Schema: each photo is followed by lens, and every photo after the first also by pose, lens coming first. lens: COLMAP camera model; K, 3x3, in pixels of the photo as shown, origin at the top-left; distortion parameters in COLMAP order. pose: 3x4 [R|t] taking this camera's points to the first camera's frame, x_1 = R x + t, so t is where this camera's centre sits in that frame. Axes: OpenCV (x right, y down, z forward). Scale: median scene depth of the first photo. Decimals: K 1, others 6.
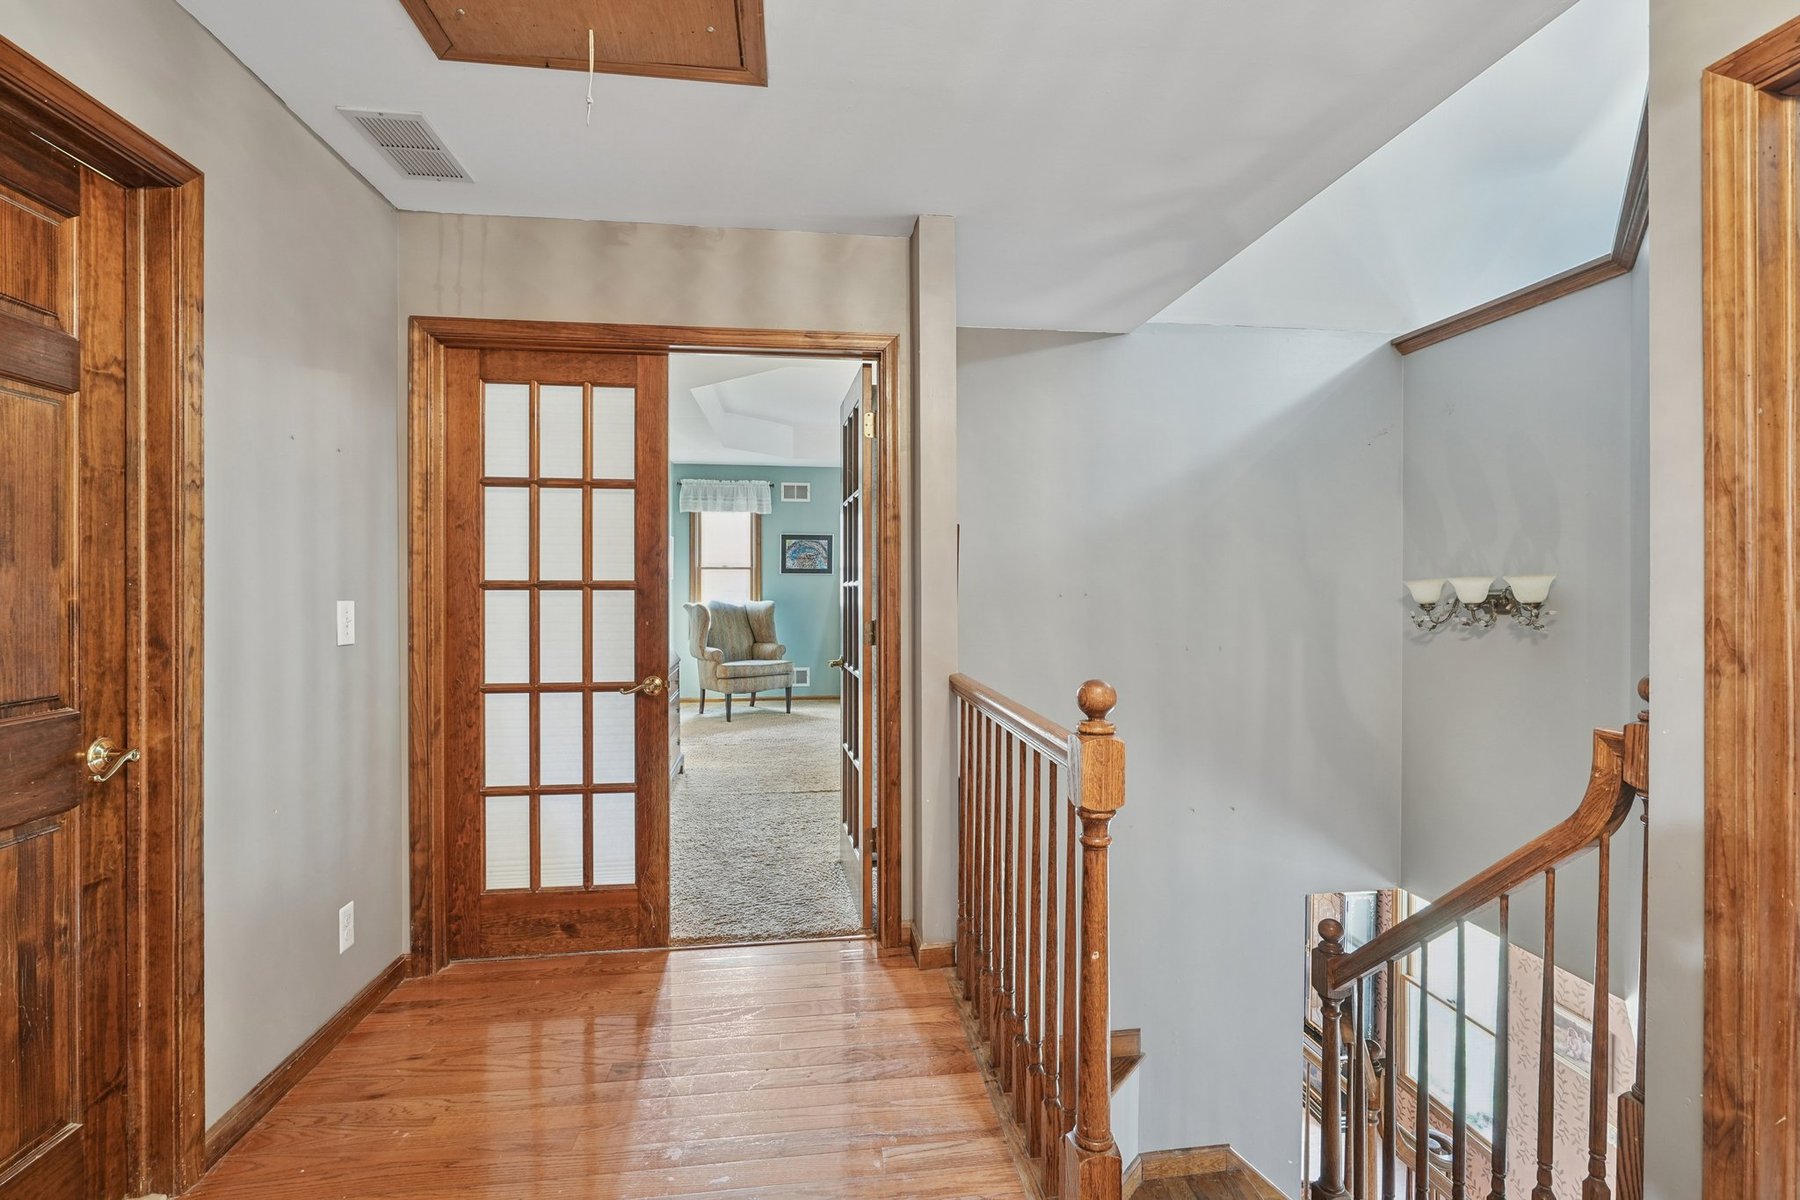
lens RADIAL K [[821.5, 0, 931.4], [0, 821.5, 587.1], [0, 0, 1]] dist [-0.001270, 0.003964]
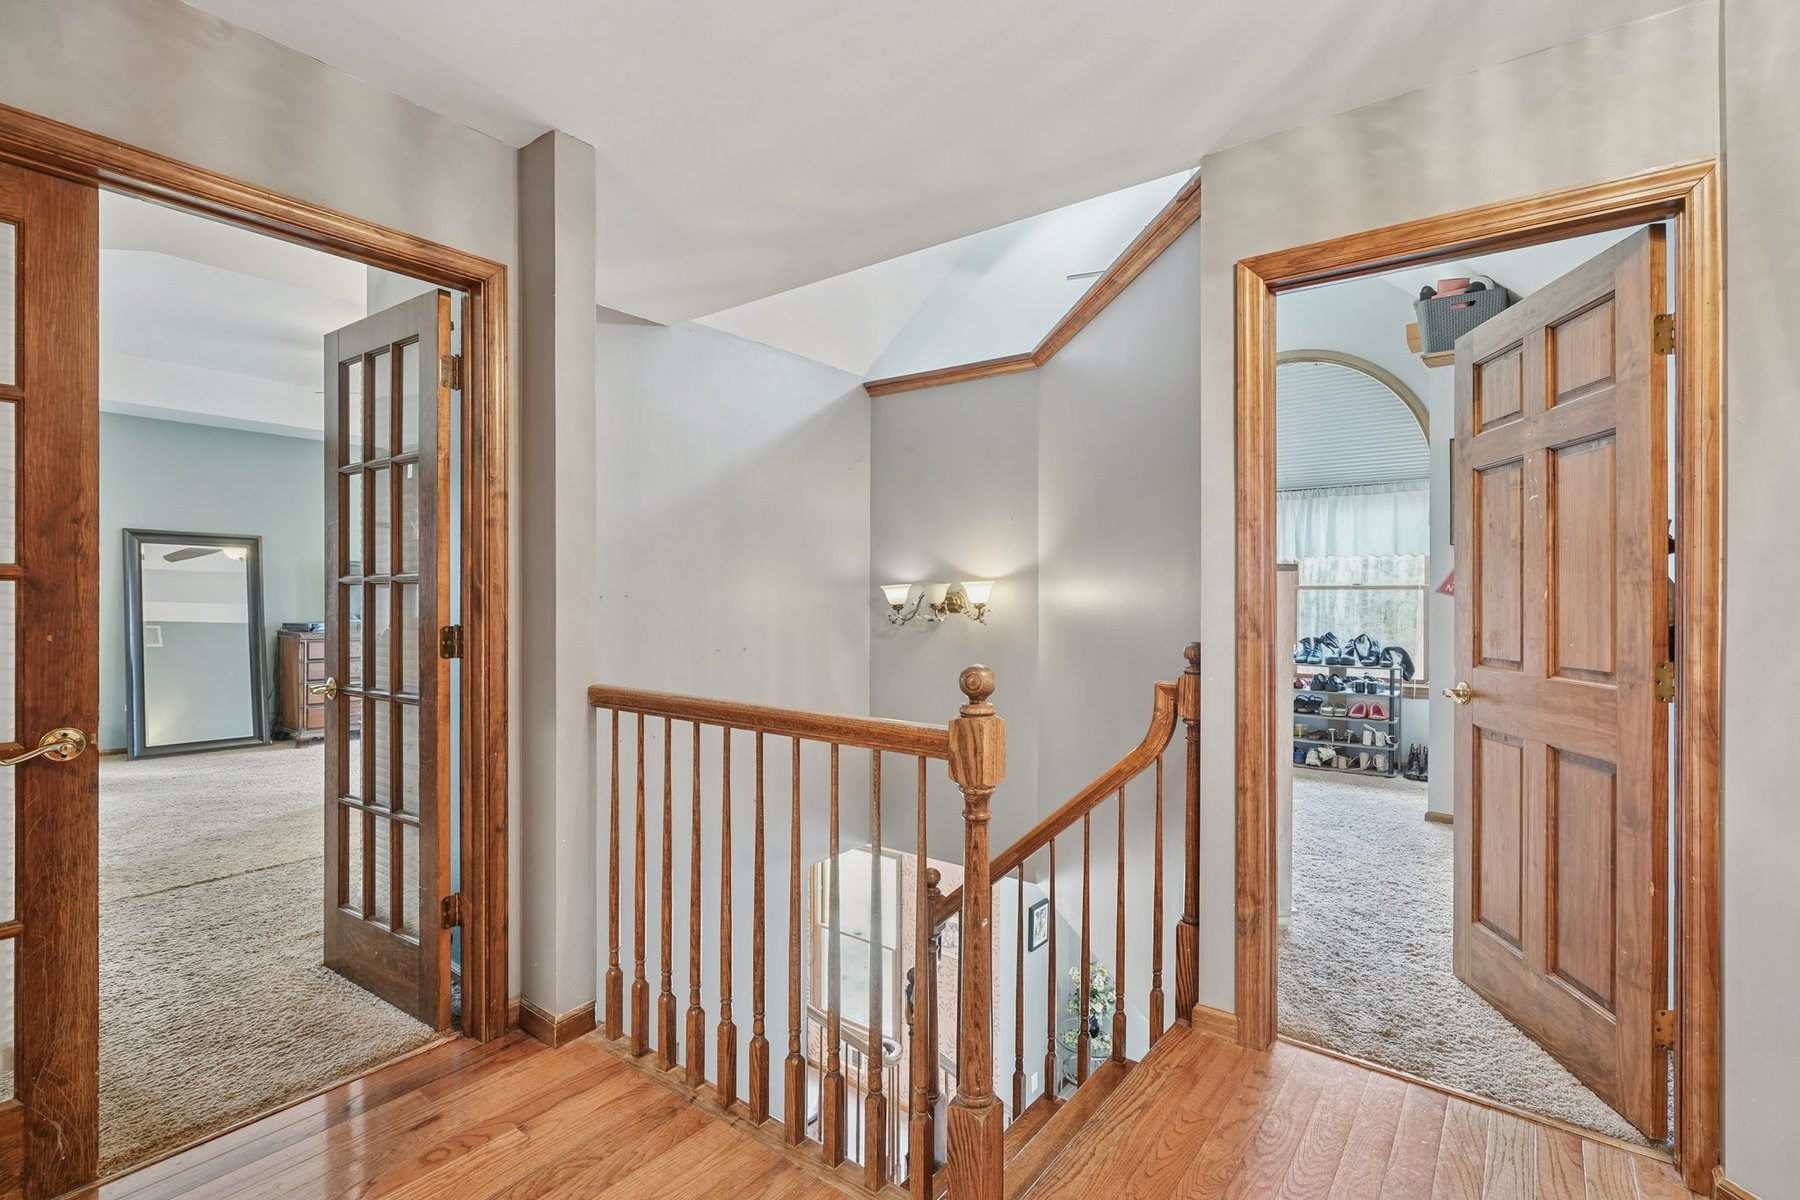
lens RADIAL K [[821.5, 0, 904.6], [0, 821.5, 596.9], [0, 0, 1]] dist [-0.001270, 0.003964]
pose [[0.713832, 0.003427, 0.700309, -0.322694], [-0.003130, 0.999994, -0.001703, 0.014072], [-0.700310, -0.000977, 0.713838, 0.161265]]
